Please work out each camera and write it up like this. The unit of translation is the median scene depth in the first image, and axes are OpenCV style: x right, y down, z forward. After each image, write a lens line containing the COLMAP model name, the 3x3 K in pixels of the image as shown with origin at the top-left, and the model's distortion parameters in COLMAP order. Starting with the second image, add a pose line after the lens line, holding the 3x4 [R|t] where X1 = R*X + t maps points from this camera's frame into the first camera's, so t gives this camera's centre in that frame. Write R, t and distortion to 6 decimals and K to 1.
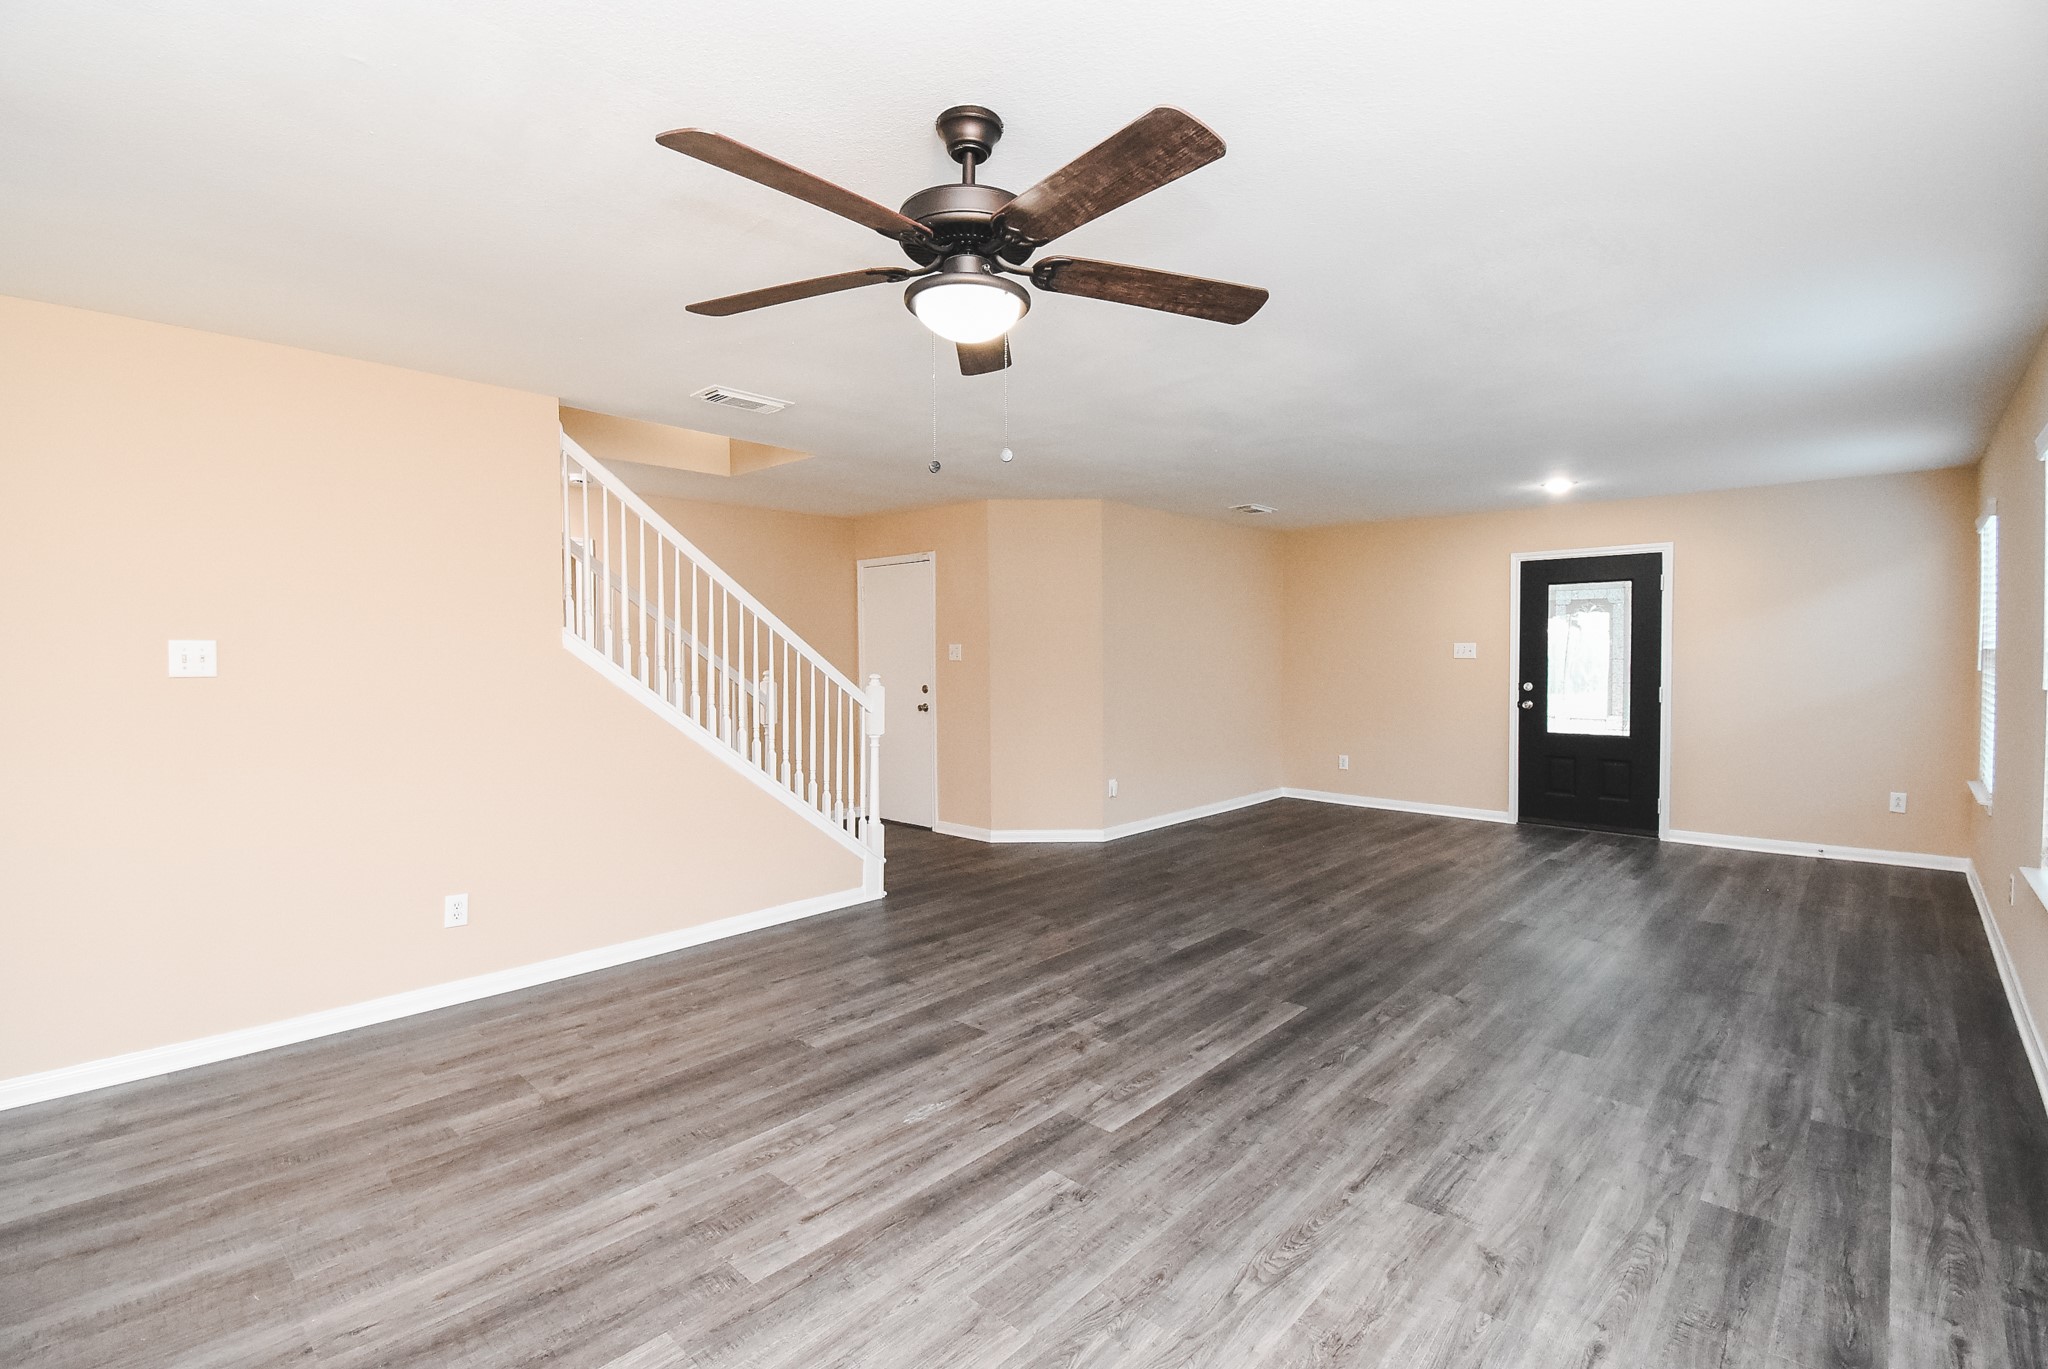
lens RADIAL K [[907.5, 0, 1009.9], [0, 907.5, 676.6], [0, 0, 1]] dist [0.012247, -0.020467]
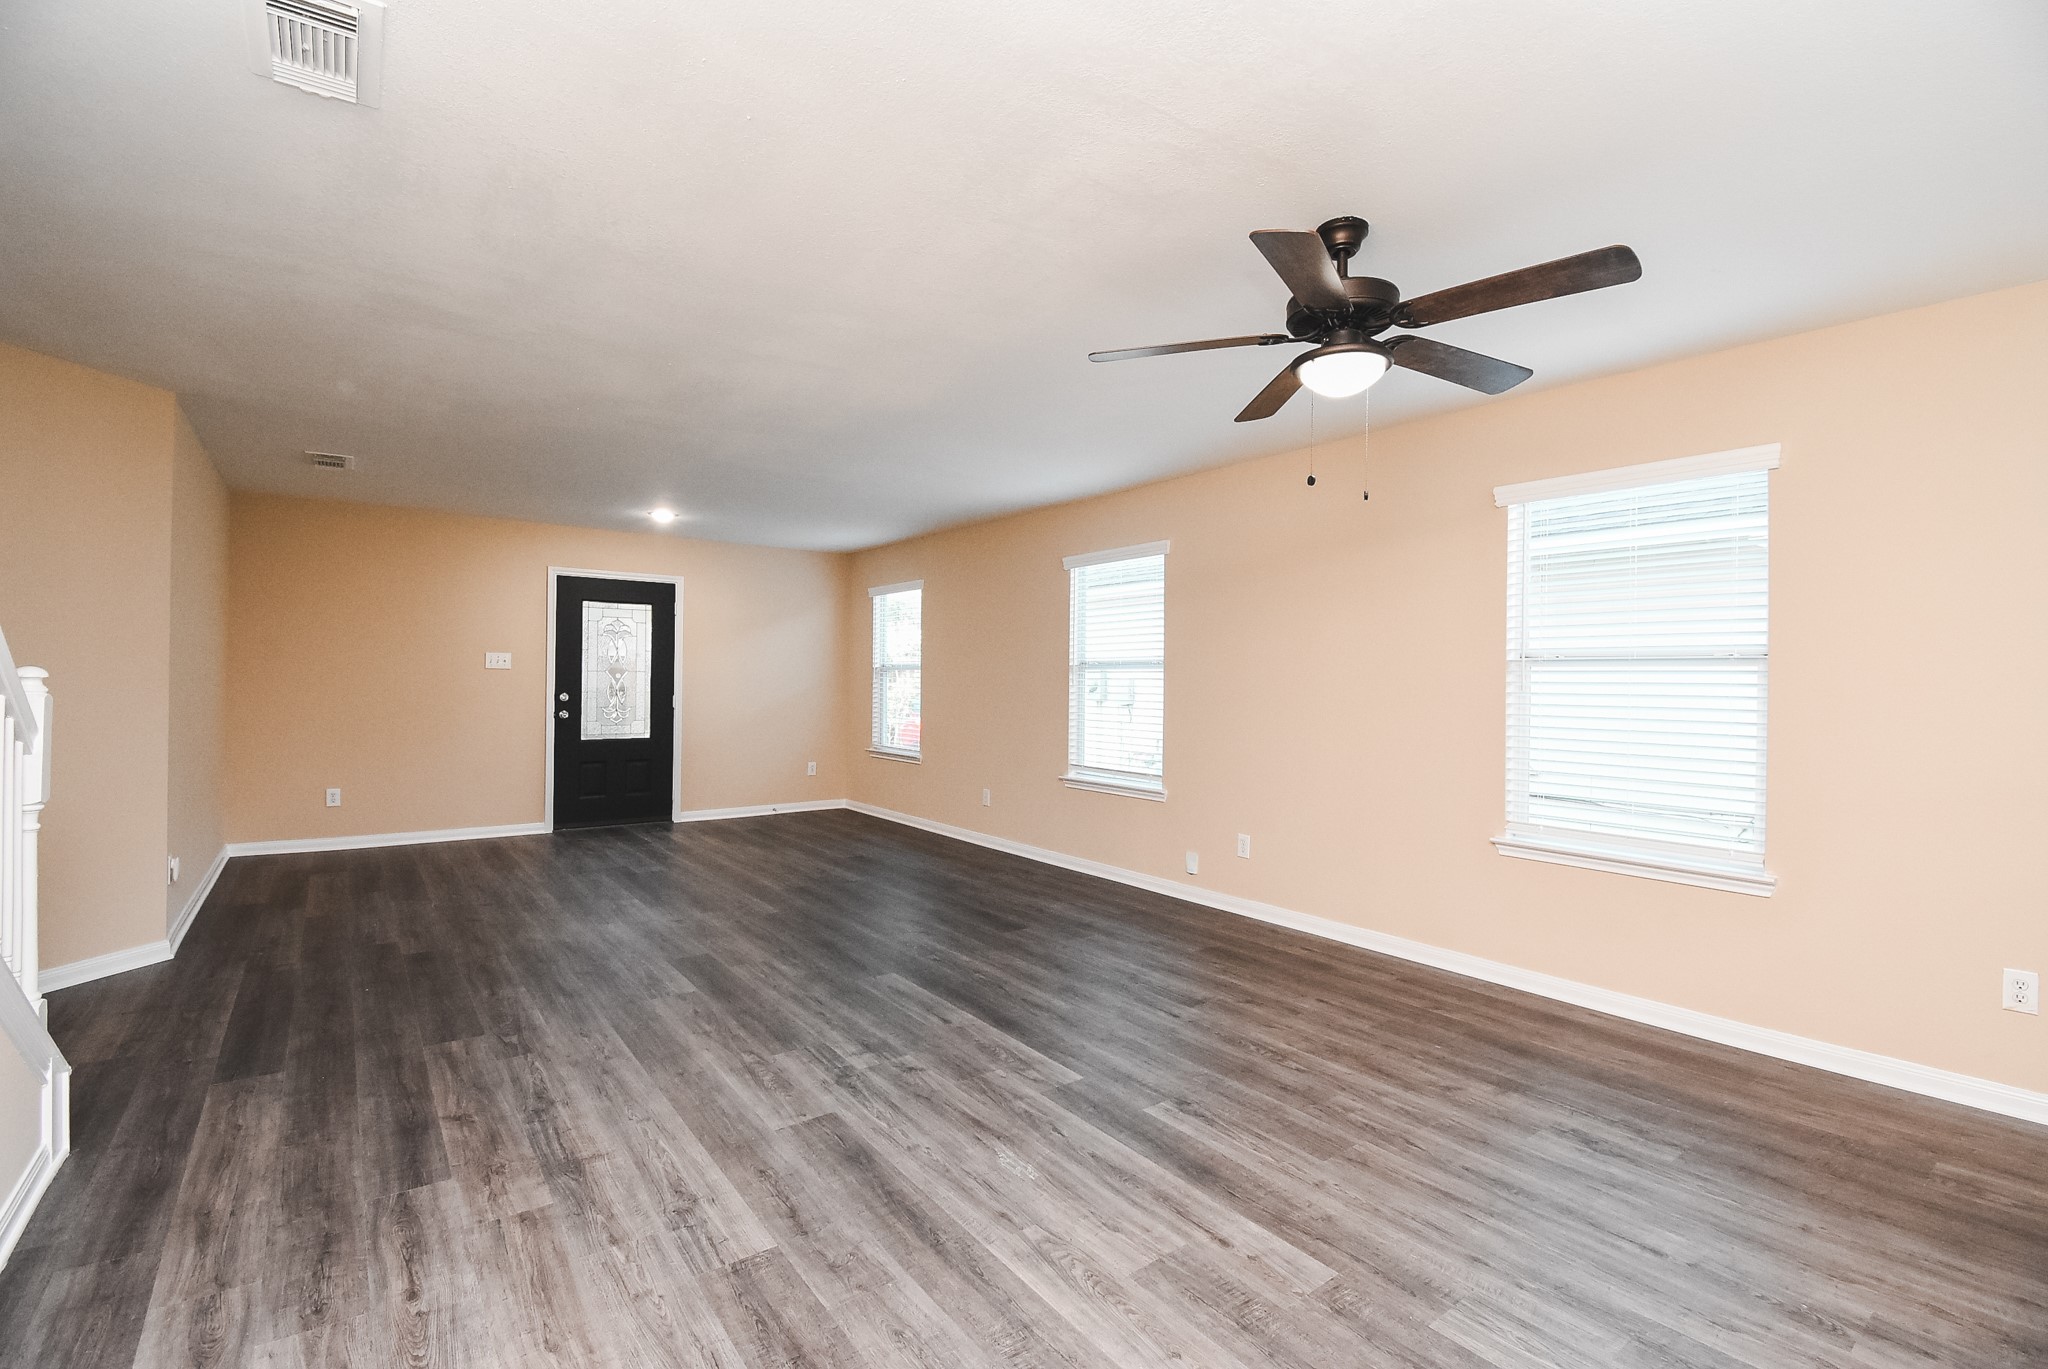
lens RADIAL K [[907.5, 0, 1004.0], [0, 907.5, 687.3], [0, 0, 1]] dist [0.012247, -0.020467]
pose [[0.182083, -0.000203, 0.983283, -0.698725], [0.015185, 0.999881, -0.002605, 0.019403], [-0.983166, 0.015405, 0.182064, 0.623755]]
